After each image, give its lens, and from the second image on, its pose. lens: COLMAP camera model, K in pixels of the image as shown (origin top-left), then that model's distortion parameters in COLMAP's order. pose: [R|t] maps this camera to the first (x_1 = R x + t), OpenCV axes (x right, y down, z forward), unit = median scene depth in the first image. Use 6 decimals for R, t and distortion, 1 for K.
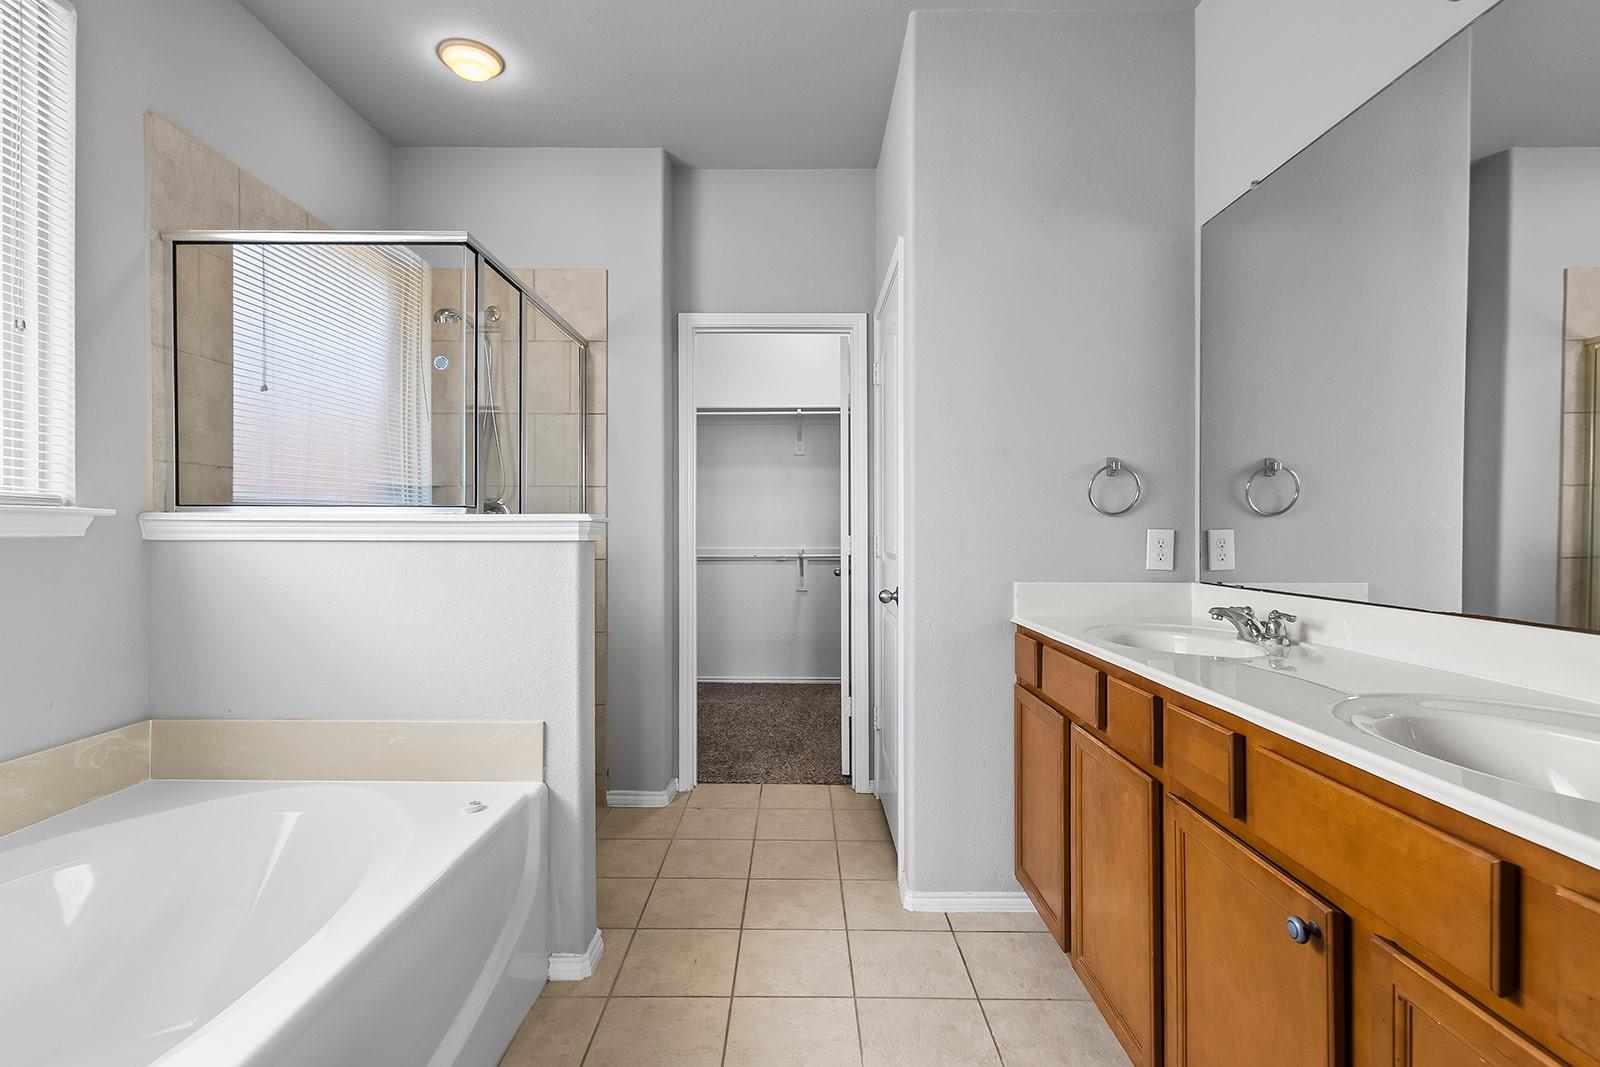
lens RADIAL K [[740.1, 0, 800.0], [0, 740.1, 533.5], [0, 0, 1]] dist [0.010942, -0.000949]
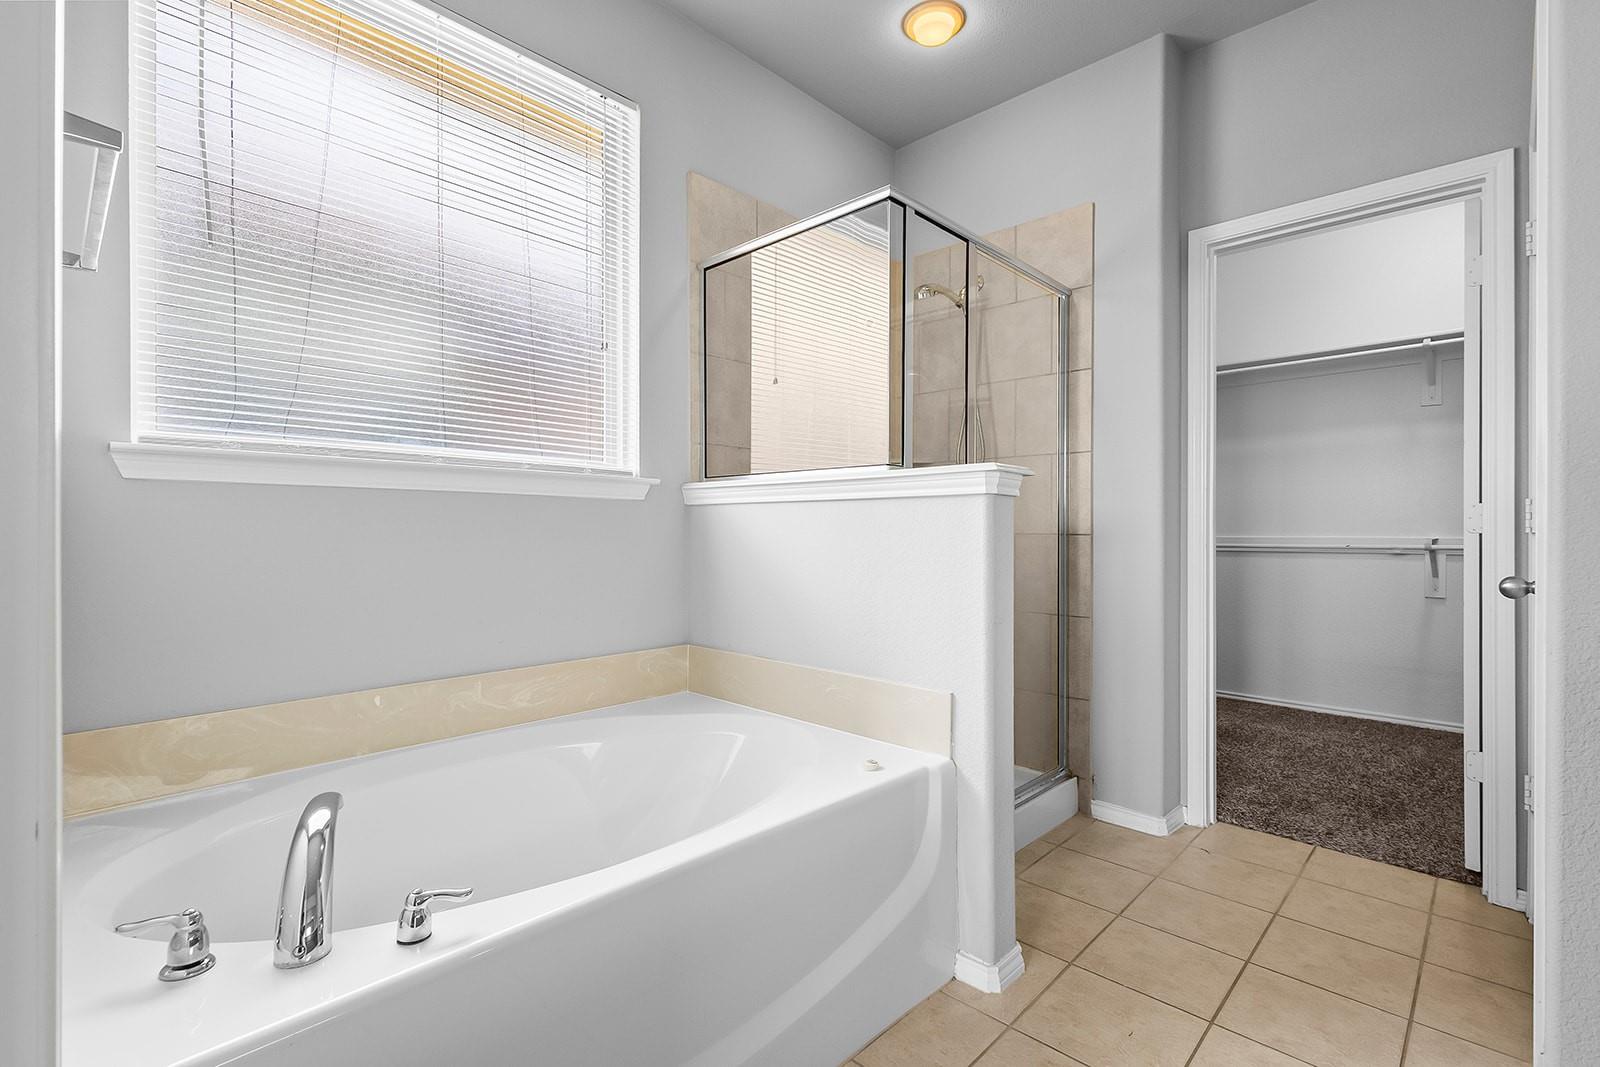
lens RADIAL K [[740.1, 0, 800.0], [0, 740.1, 533.5], [0, 0, 1]] dist [0.010942, -0.000949]
pose [[0.727932, 0.002597, -0.685645, 0.107474], [-0.004880, 0.999987, -0.001393, 0.044246], [0.685632, 0.004360, 0.727935, 0.152646]]
